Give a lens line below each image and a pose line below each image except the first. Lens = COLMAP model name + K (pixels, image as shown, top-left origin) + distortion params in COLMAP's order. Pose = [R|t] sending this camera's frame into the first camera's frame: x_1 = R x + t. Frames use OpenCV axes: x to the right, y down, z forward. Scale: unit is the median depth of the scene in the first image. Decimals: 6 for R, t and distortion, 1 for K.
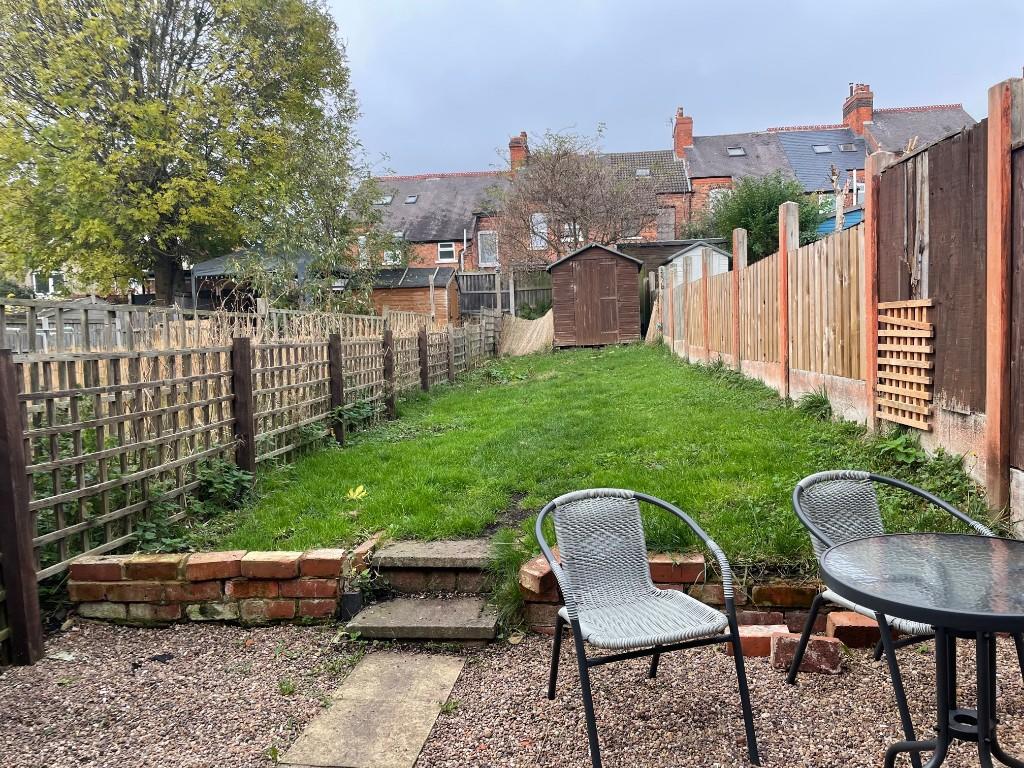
lens RADIAL K [[766.9, 0, 514.1], [0, 766.9, 384.1], [0, 0, 1]] dist [0.032231, -0.014844]
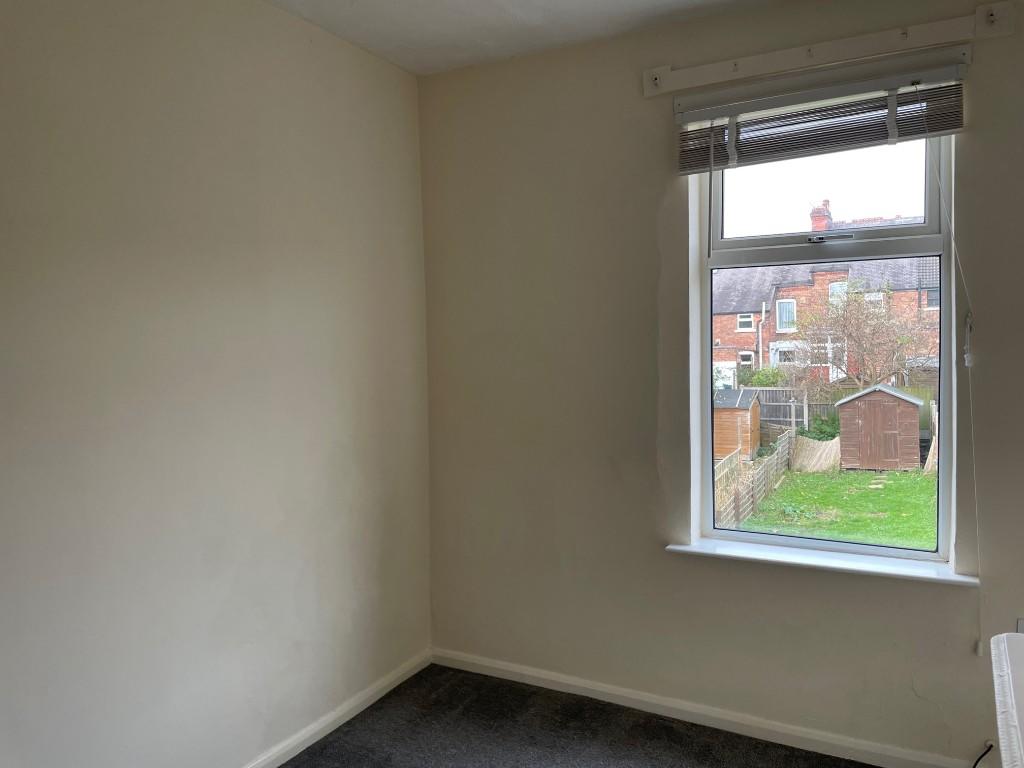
lens RADIAL K [[766.9, 0, 511.0], [0, 766.9, 383.4], [0, 0, 1]] dist [0.032231, -0.014844]
pose [[0.930874, 0.025200, -0.364471, 0.006003], [-0.029620, 0.999540, -0.006543, -0.132057], [0.364138, 0.016887, 0.931192, -0.289013]]
